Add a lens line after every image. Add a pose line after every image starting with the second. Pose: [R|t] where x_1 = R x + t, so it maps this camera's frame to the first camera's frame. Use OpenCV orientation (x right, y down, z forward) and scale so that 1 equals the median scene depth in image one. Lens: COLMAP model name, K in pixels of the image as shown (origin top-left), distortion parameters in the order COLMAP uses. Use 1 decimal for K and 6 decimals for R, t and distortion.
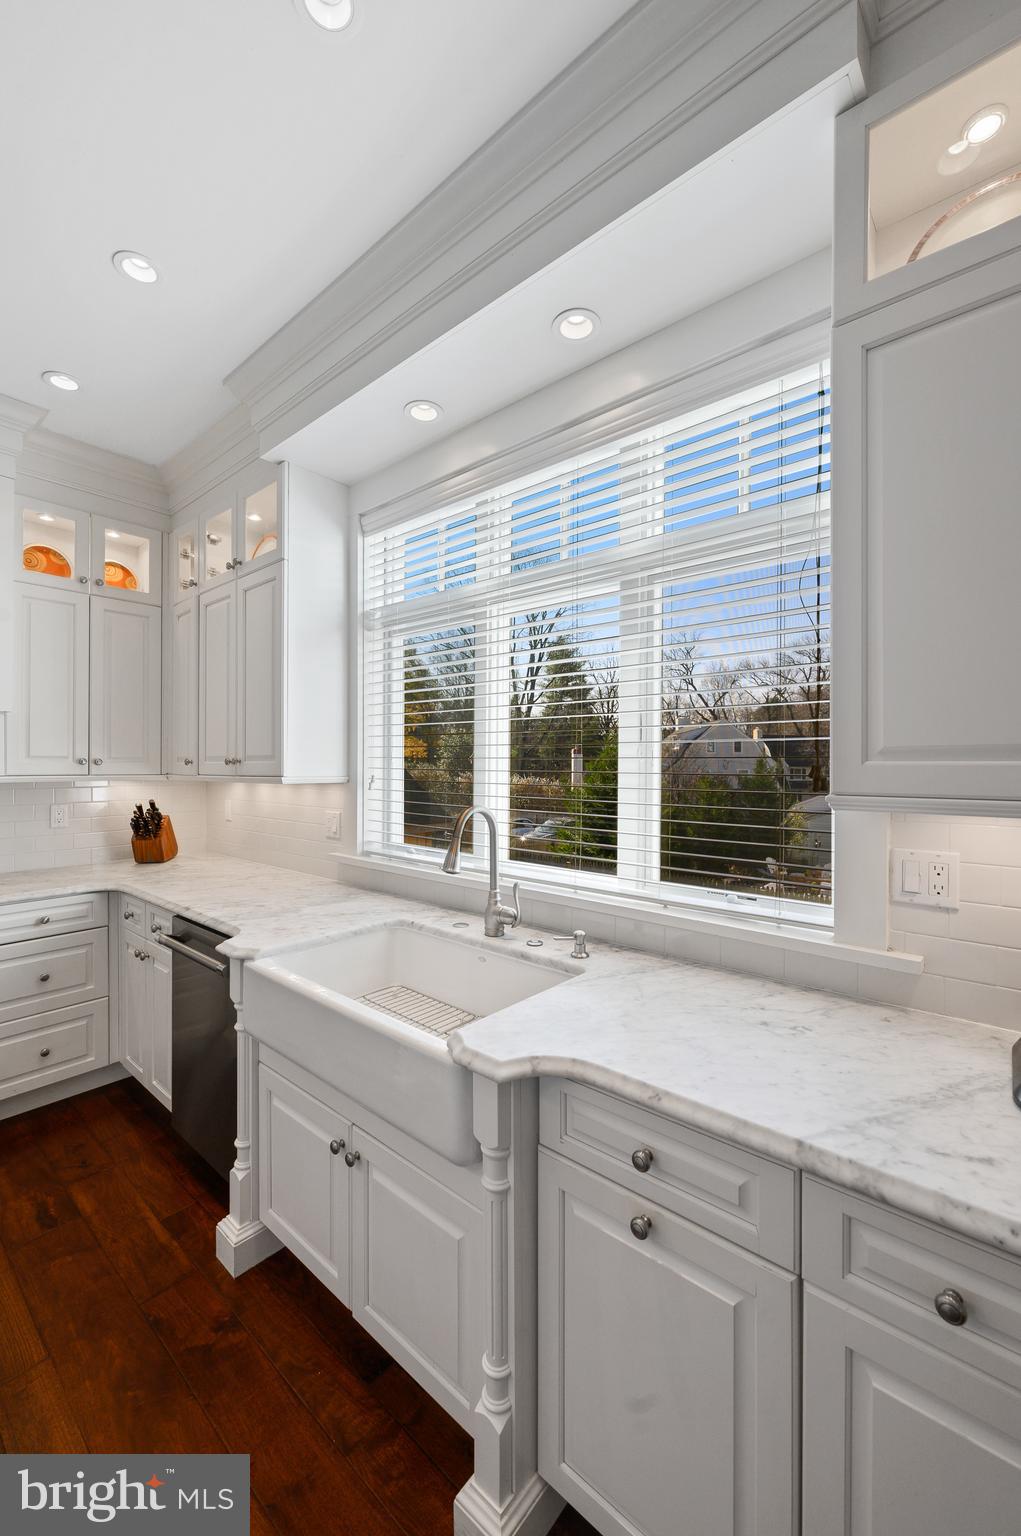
lens RADIAL K [[610.8, 0, 510.5], [0, 610.8, 768.0], [0, 0, 1]] dist [-0.001658, -0.000408]
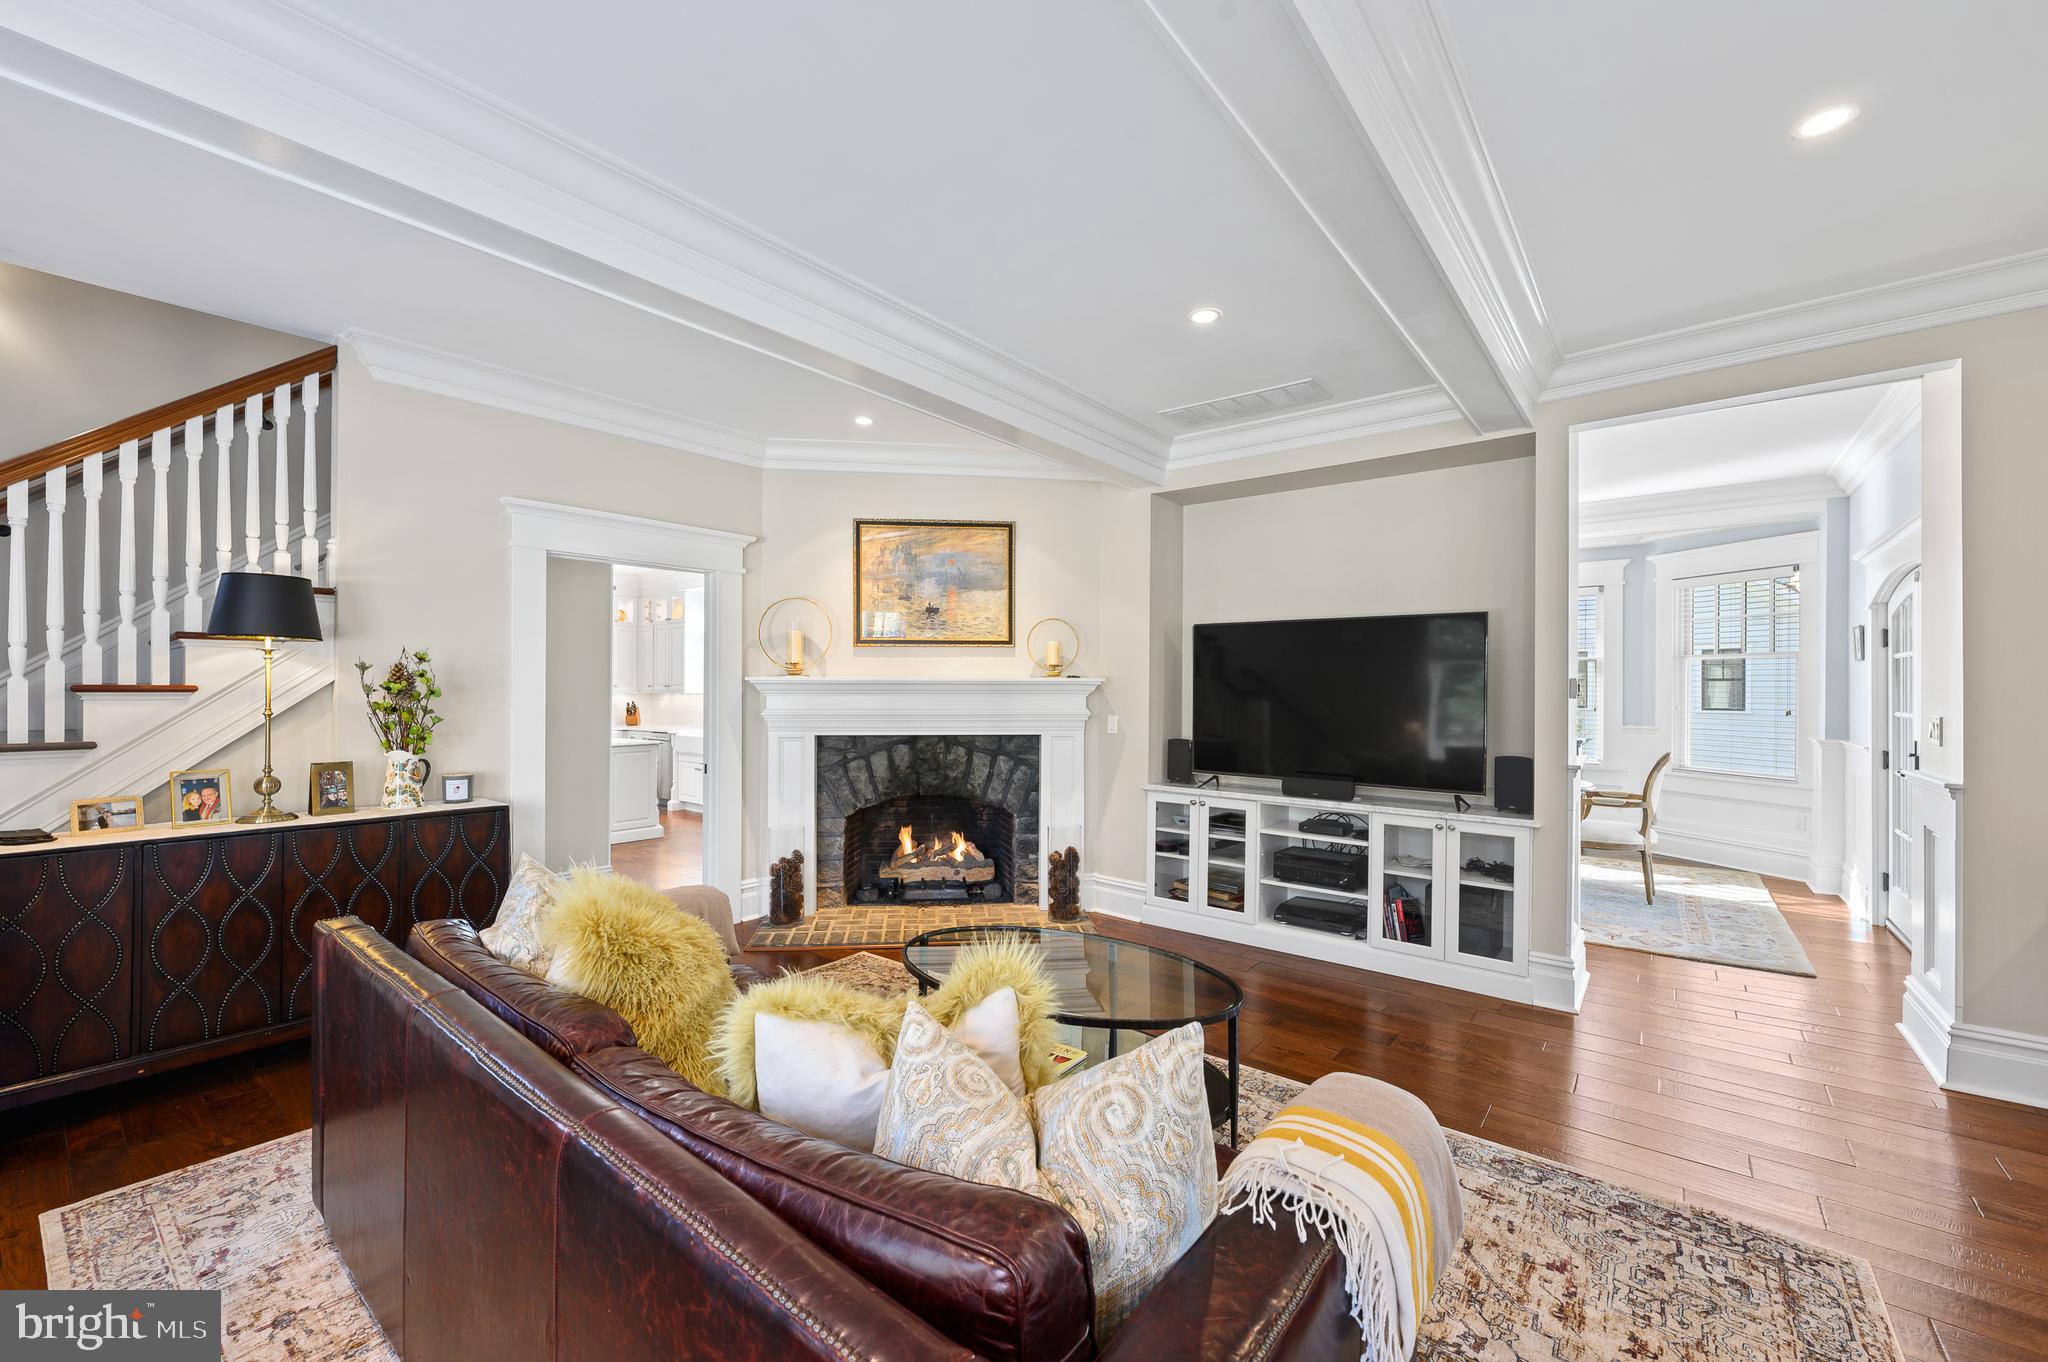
lens RADIAL K [[814.4, 0, 1027.5], [0, 814.4, 686.6], [0, 0, 1]] dist [-0.001658, -0.000408]
pose [[0.999027, -0.000234, 0.044104, 1.221807], [0.000709, 0.999942, -0.010755, 0.040399], [-0.044099, 0.010776, 0.998969, -3.318521]]
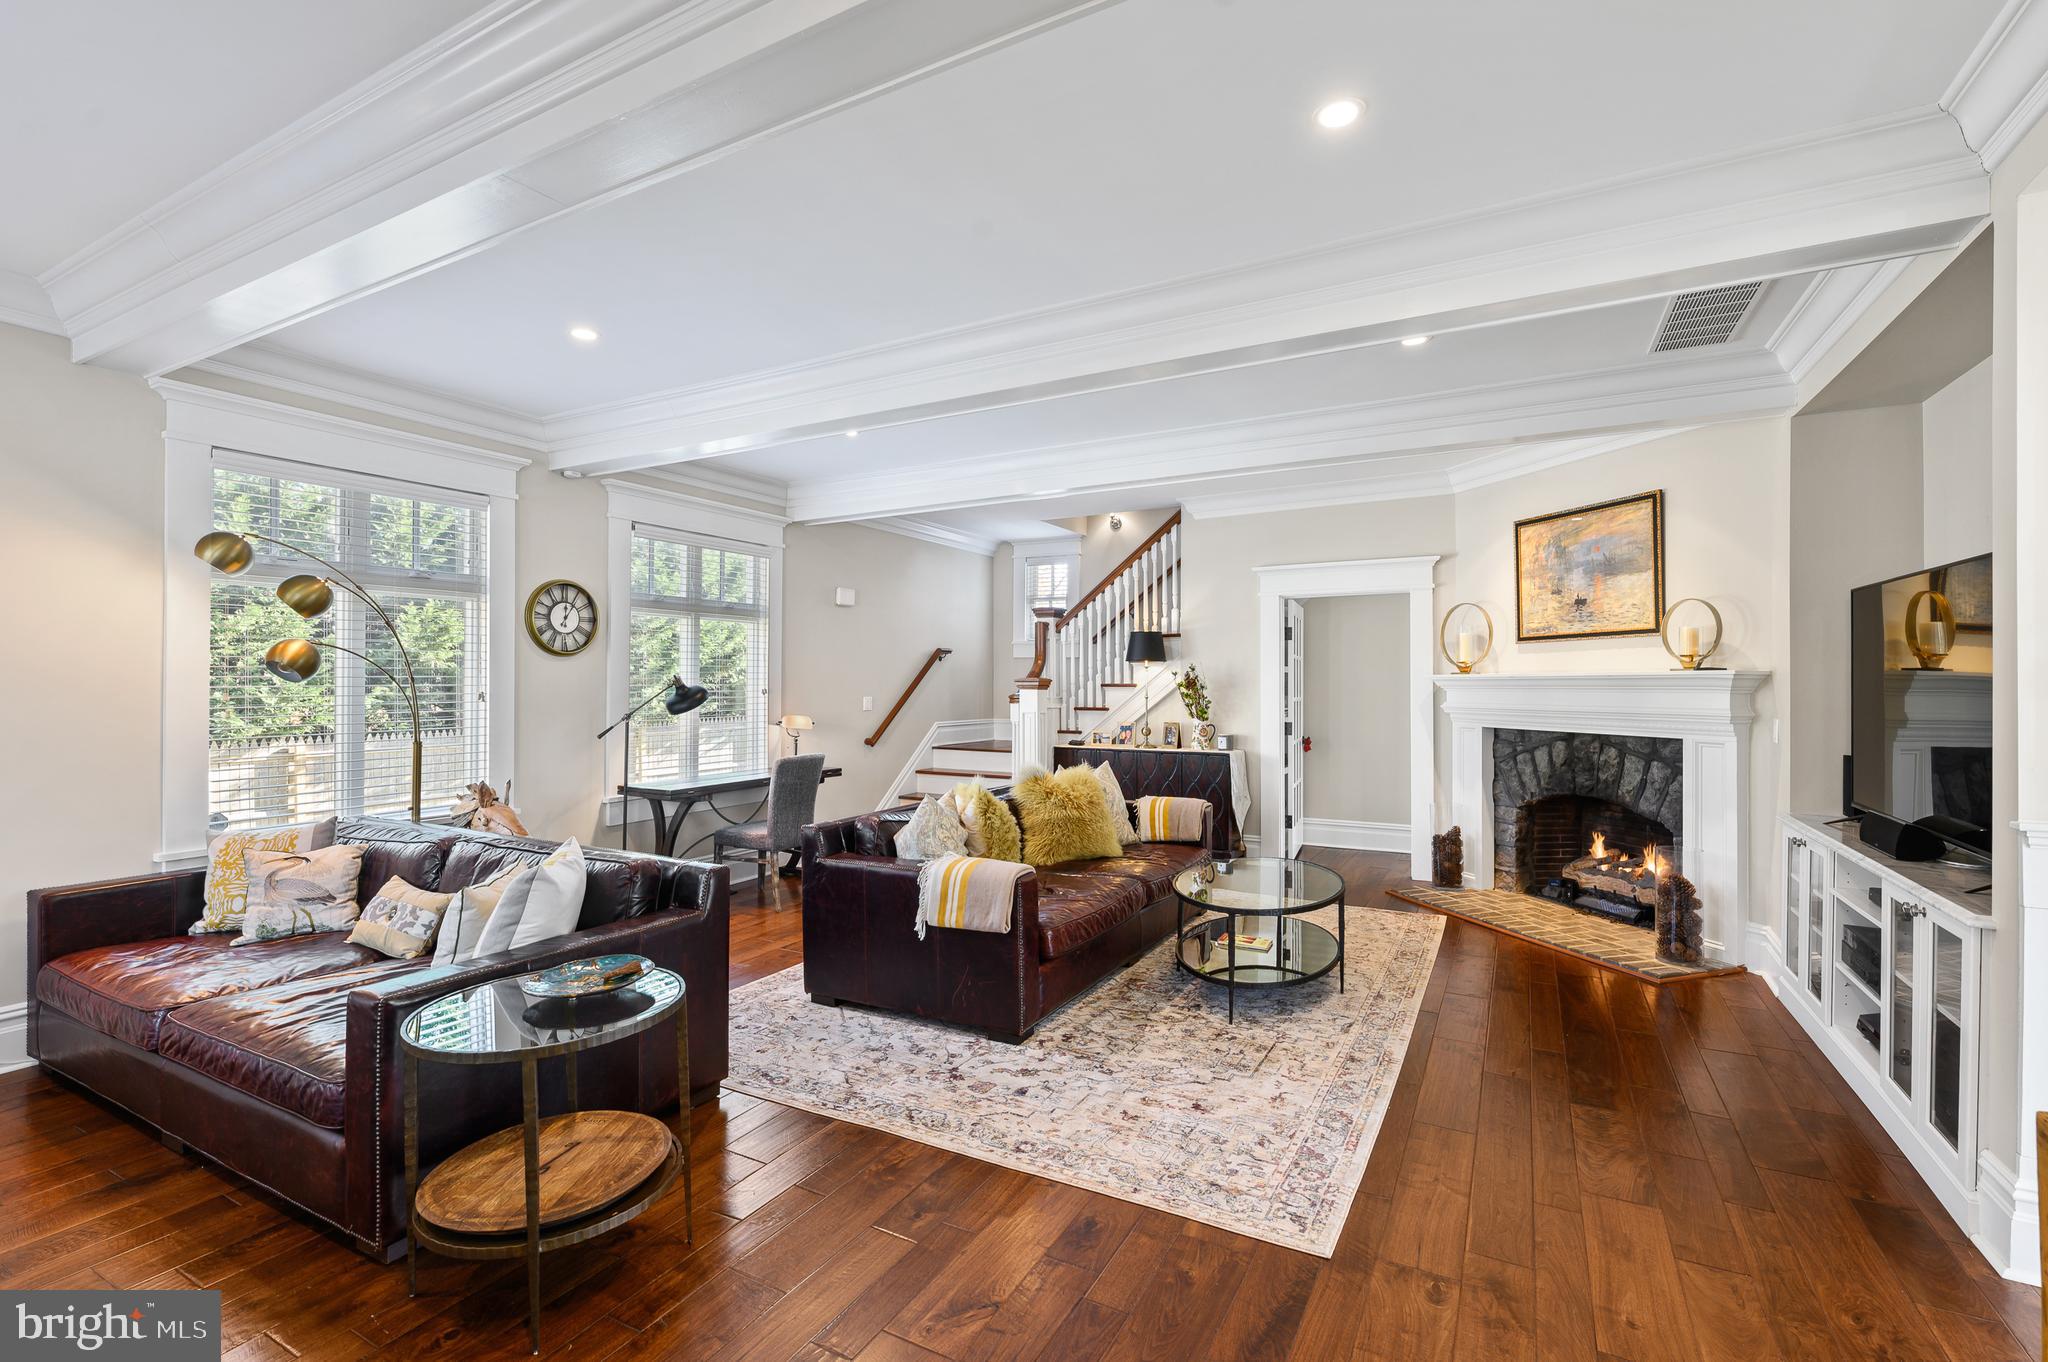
lens RADIAL K [[914.8, 0, 1024.0], [0, 914.8, 681.0], [0, 0, 1]] dist [-0.002620, -0.000351]
pose [[0.211750, -0.007151, -0.977298, 3.006728], [-0.006676, 0.999939, -0.008763, 0.044006], [0.977301, 0.008380, 0.211690, -3.015796]]
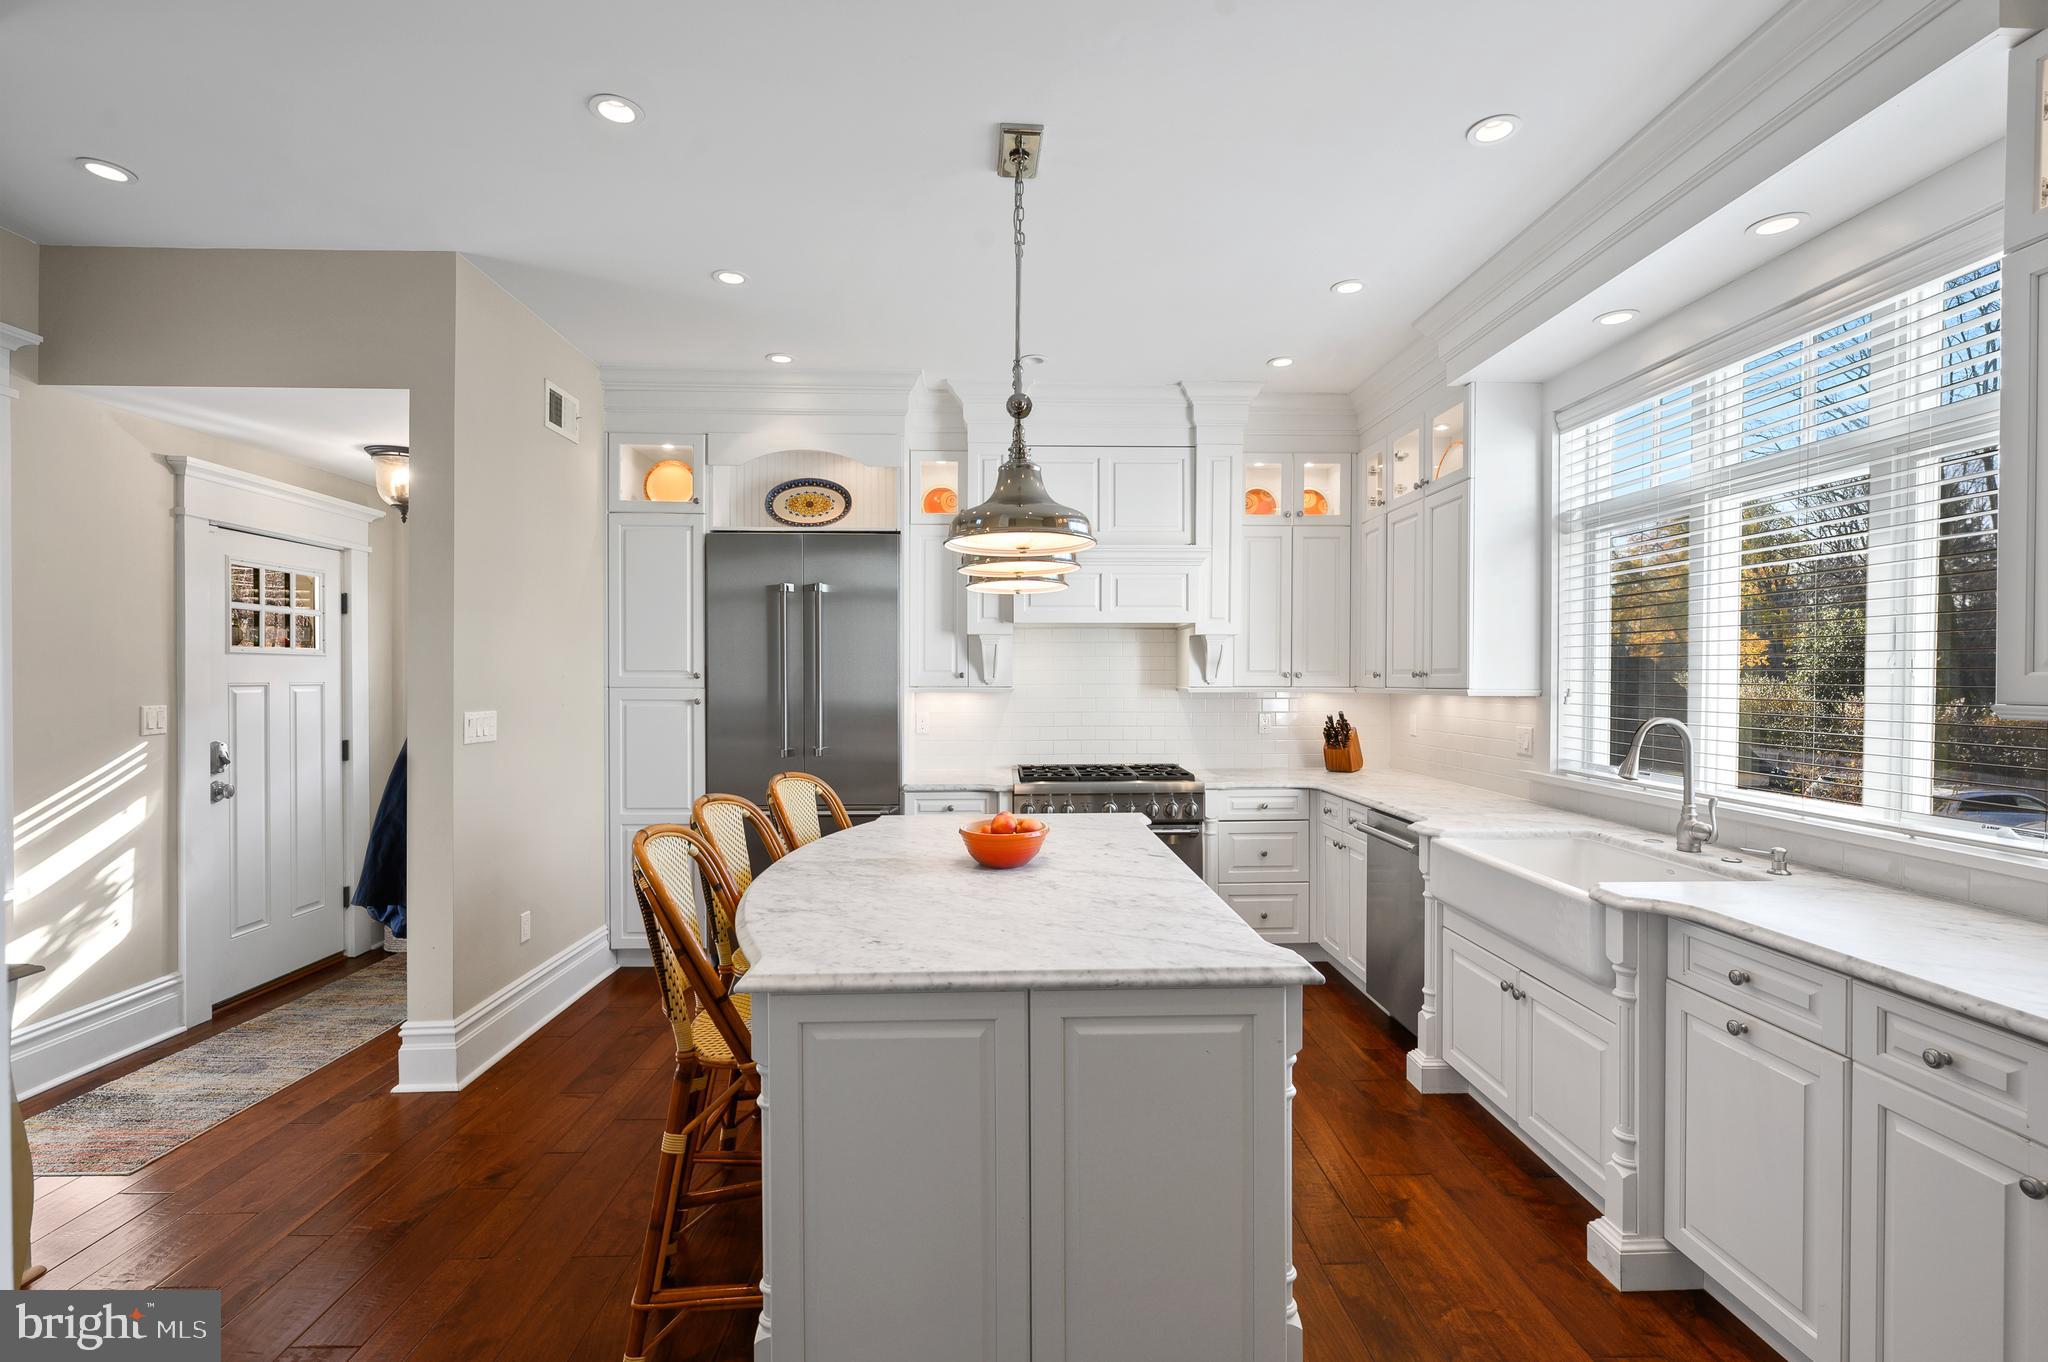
lens RADIAL K [[911.3, 0, 1022.7], [0, 911.3, 684.1], [0, 0, 1]] dist [-0.000431, 0.000066]
pose [[0.675739, 0.003497, -0.737133, 0.257648], [-0.003233, 0.999993, 0.001780, 0.005849], [0.737134, 0.001180, 0.675745, -0.606386]]
